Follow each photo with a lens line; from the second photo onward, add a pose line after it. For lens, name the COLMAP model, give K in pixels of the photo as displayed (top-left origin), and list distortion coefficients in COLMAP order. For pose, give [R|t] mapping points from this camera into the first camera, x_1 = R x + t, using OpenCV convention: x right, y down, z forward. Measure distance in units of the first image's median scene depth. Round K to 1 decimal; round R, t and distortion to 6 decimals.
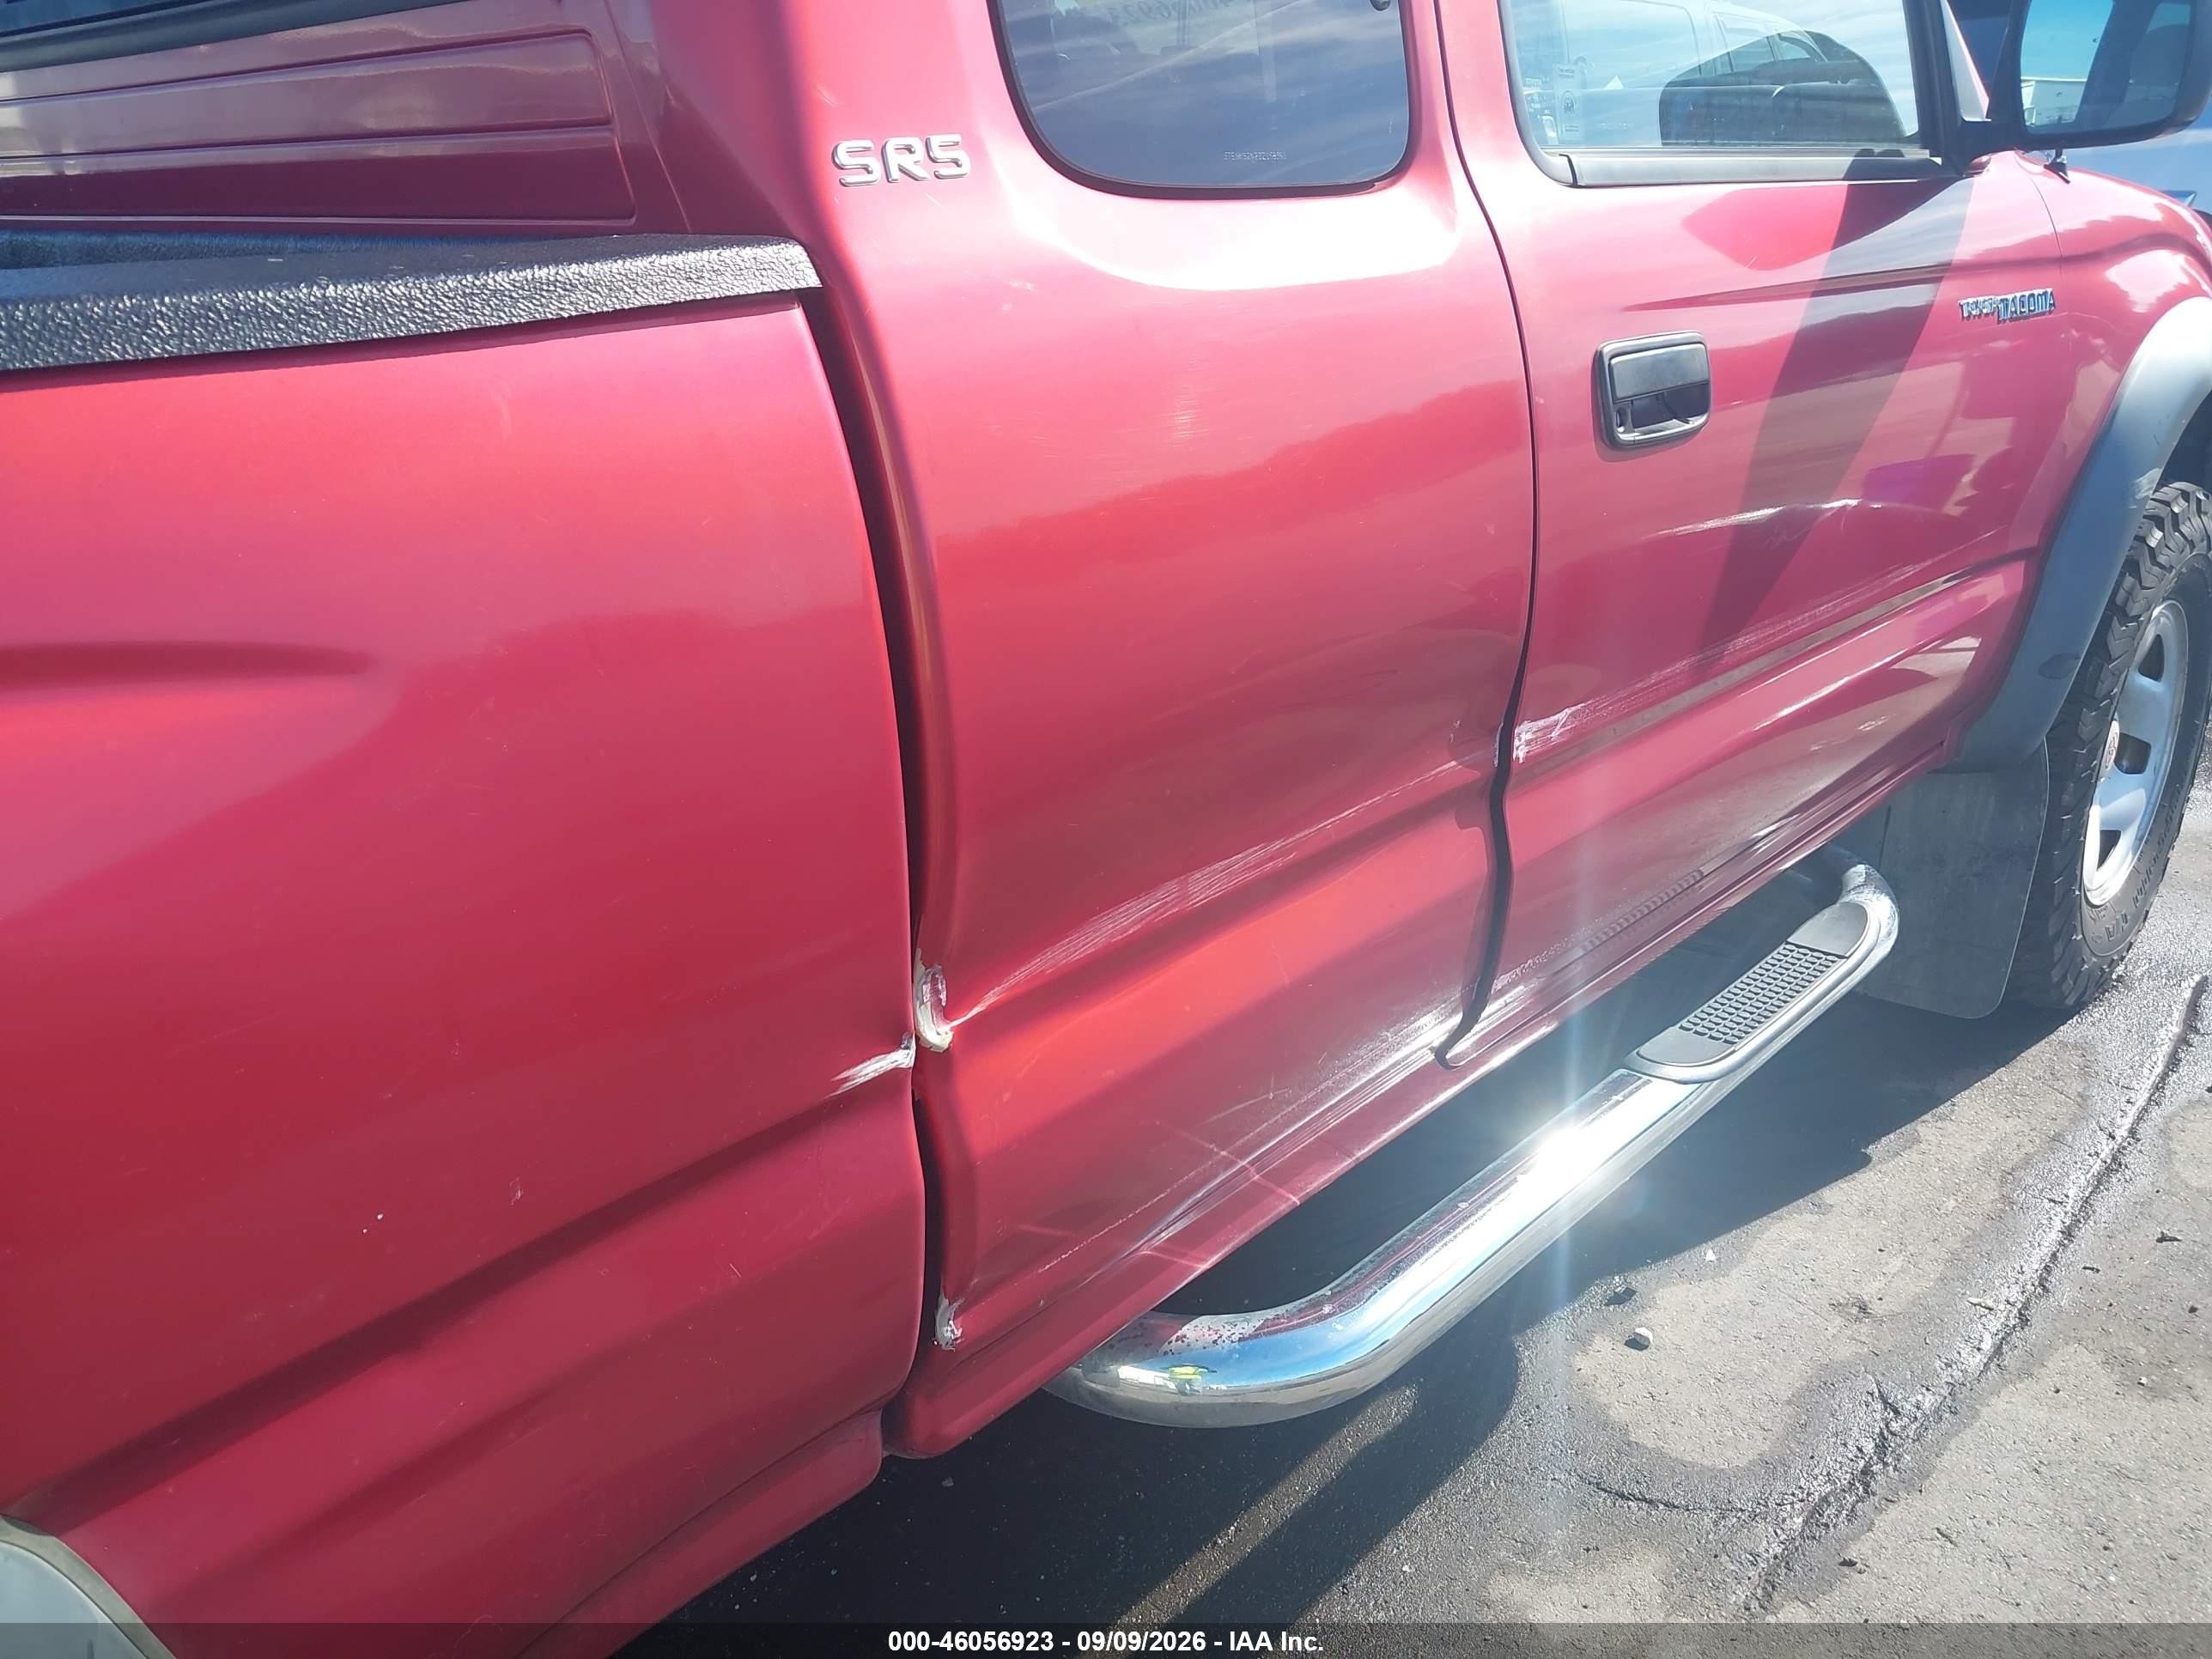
lens RADIAL K [[1779.2, 0, 1106.0], [0, 1779.2, 829.5], [0, 0, 1]] dist [0.070525, -0.092772]
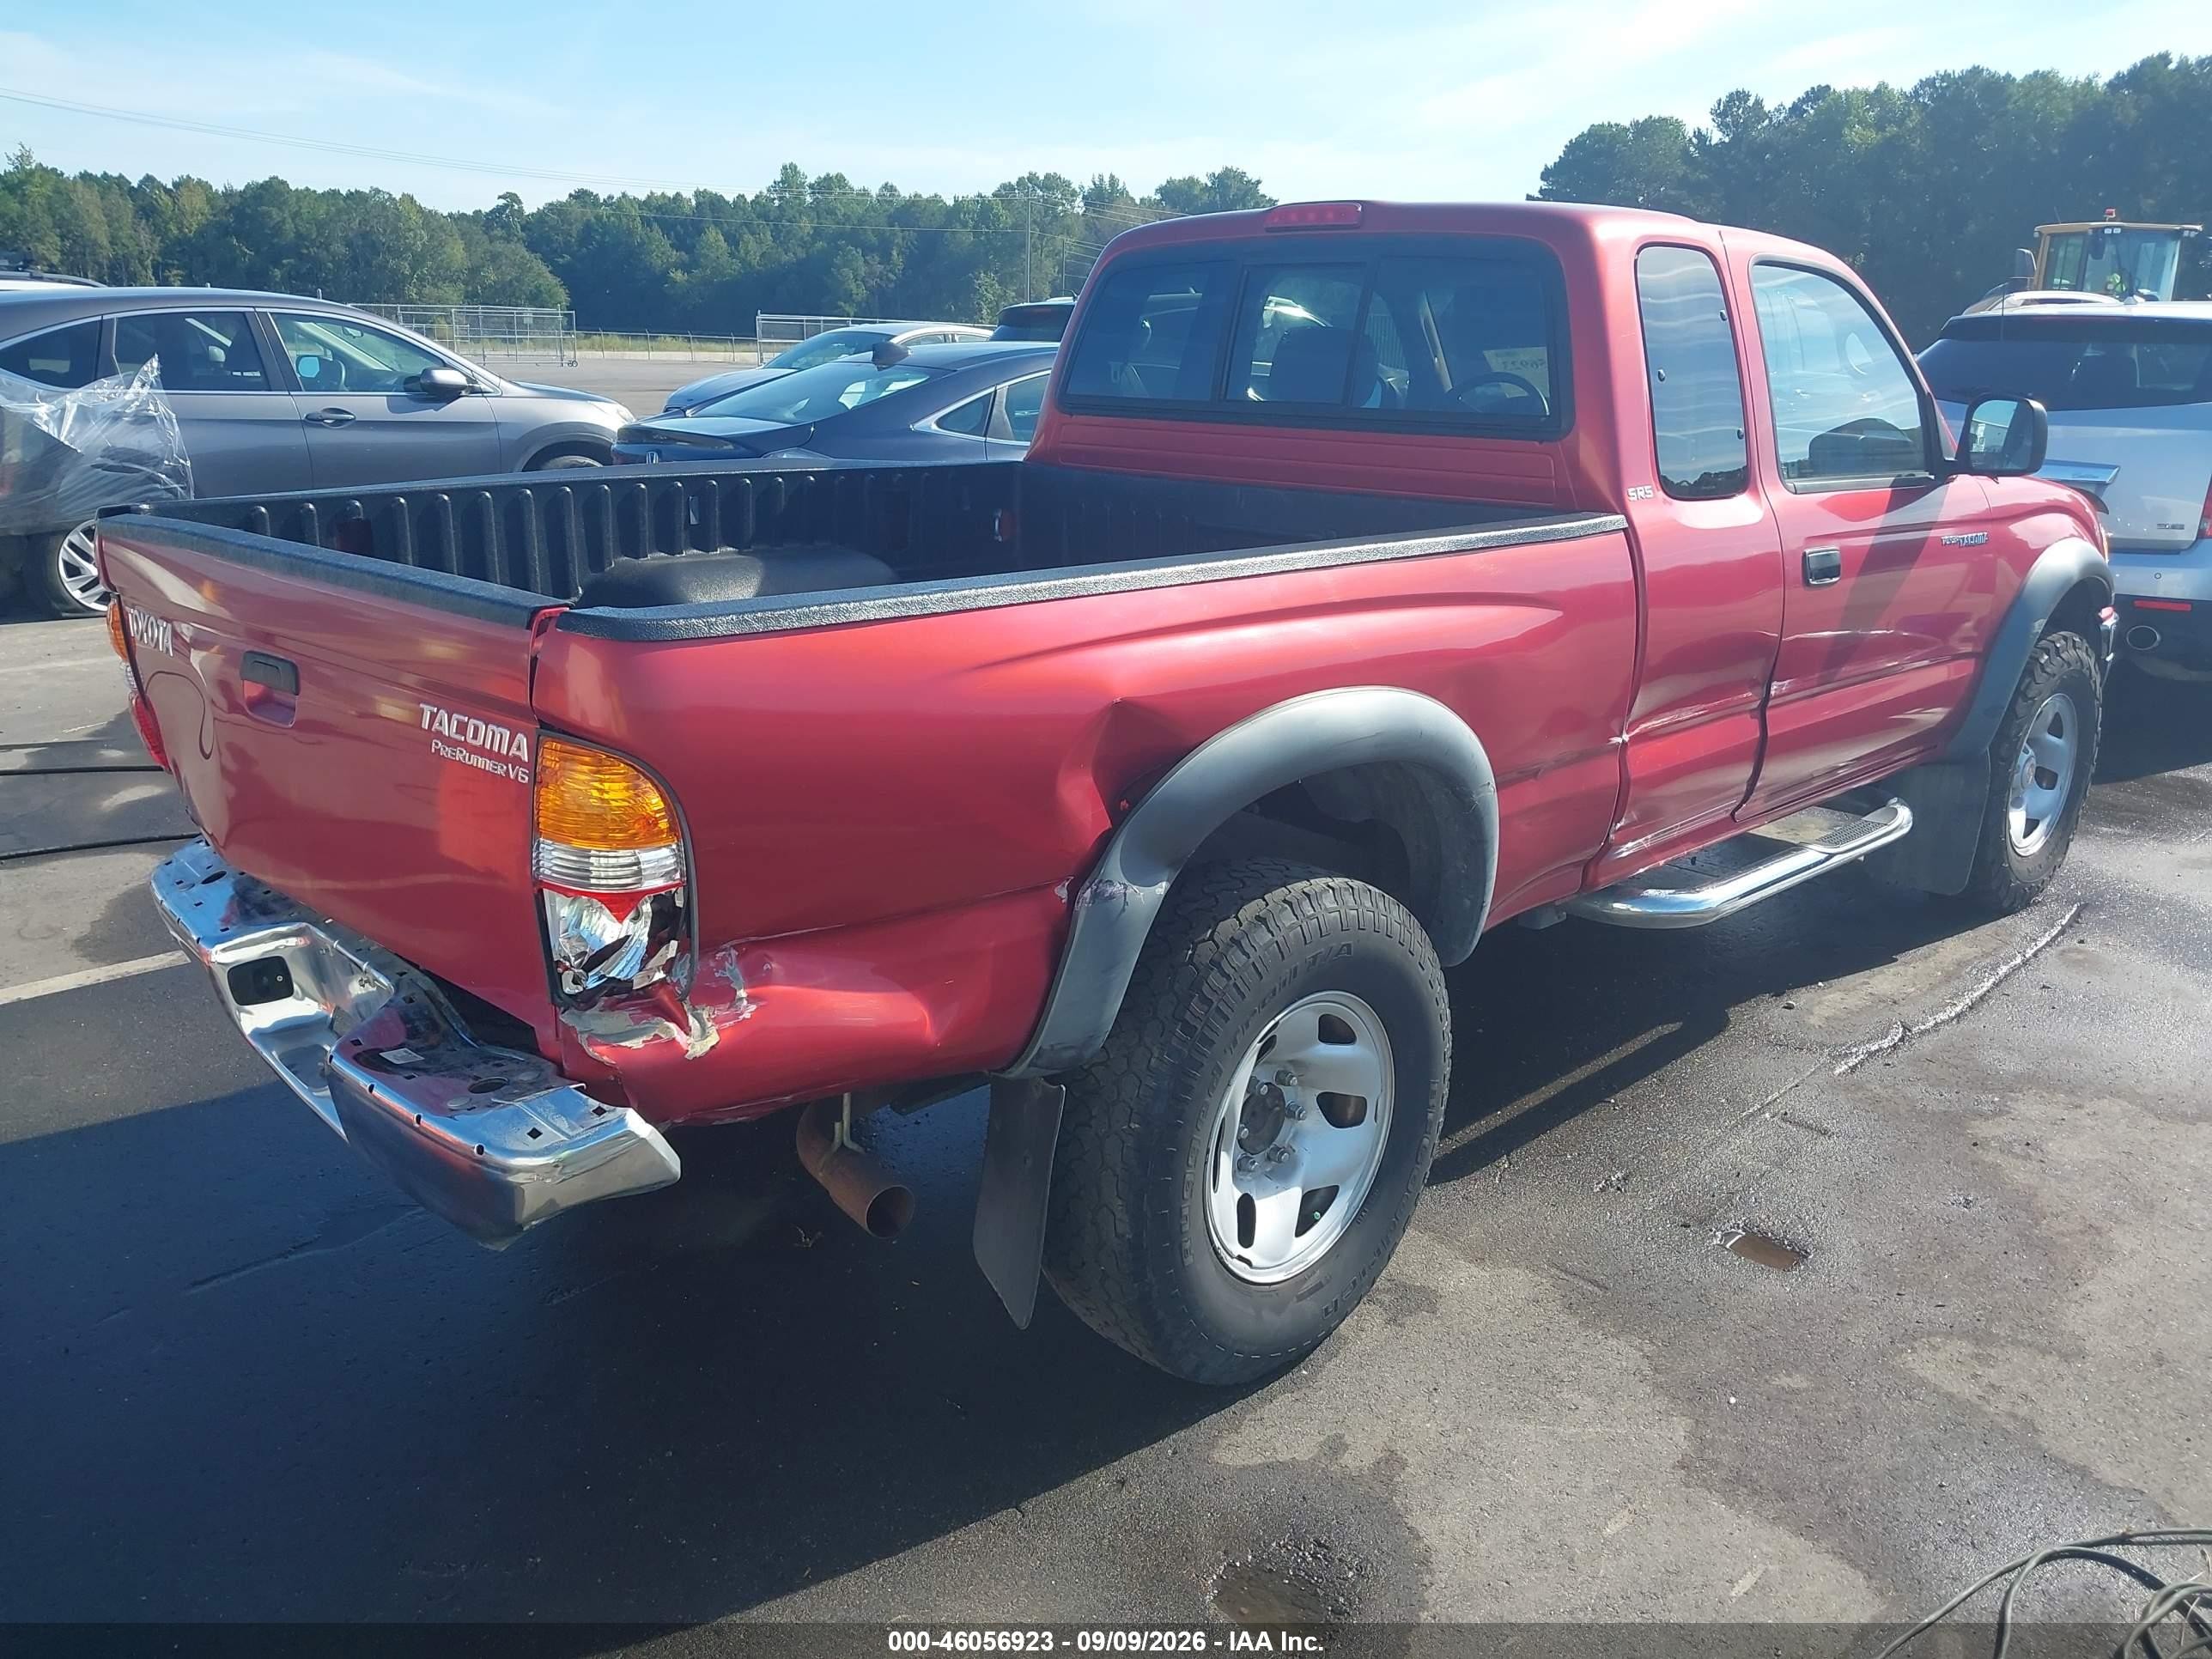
lens RADIAL K [[1804.3, 0, 1106.0], [0, 1804.3, 829.5], [0, 0, 1]] dist [0.006576, -0.009844]
pose [[0.998544, 0.049310, -0.021885, -0.536413], [-0.051139, 0.994365, -0.092865, 0.355016], [0.017182, 0.093849, 0.995438, -1.314270]]
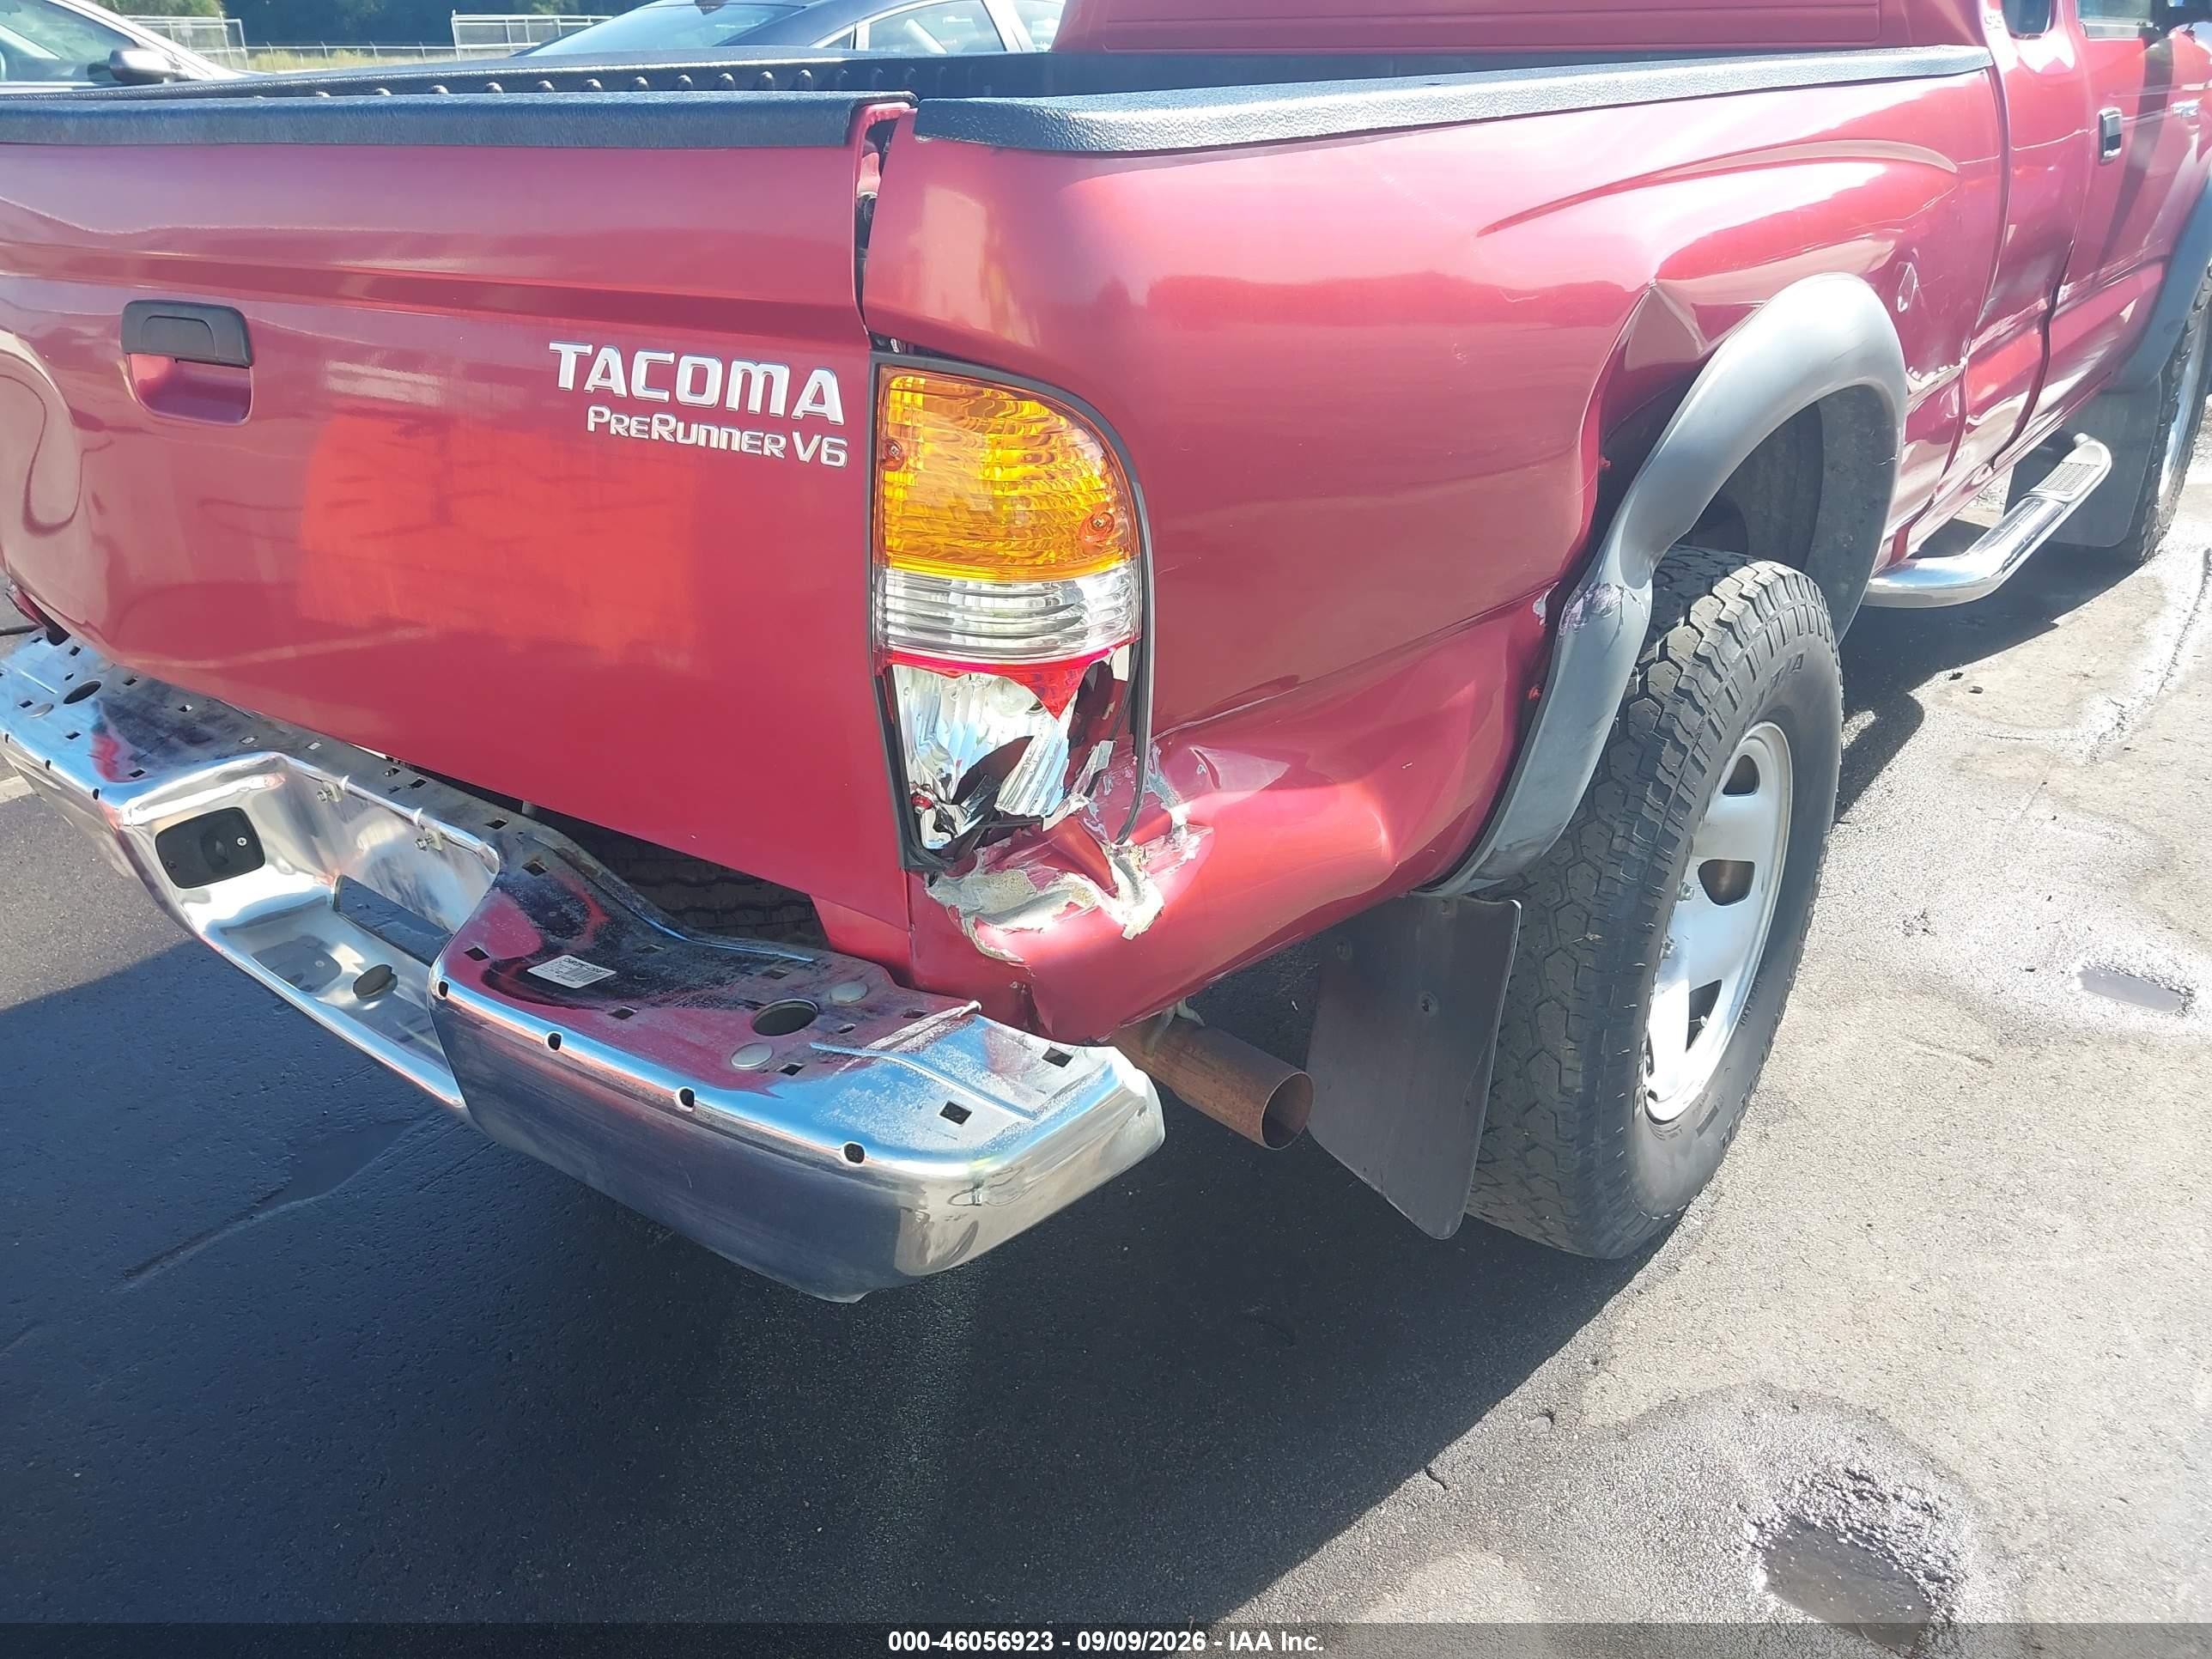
lens RADIAL K [[1804.3, 0, 1106.0], [0, 1804.3, 829.5], [0, 0, 1]] dist [0.006576, -0.009844]
pose [[0.993651, -0.038418, 0.105740, -0.882551], [0.032929, 0.998042, 0.053177, 0.332499], [-0.107576, -0.049357, 0.992971, -0.836244]]
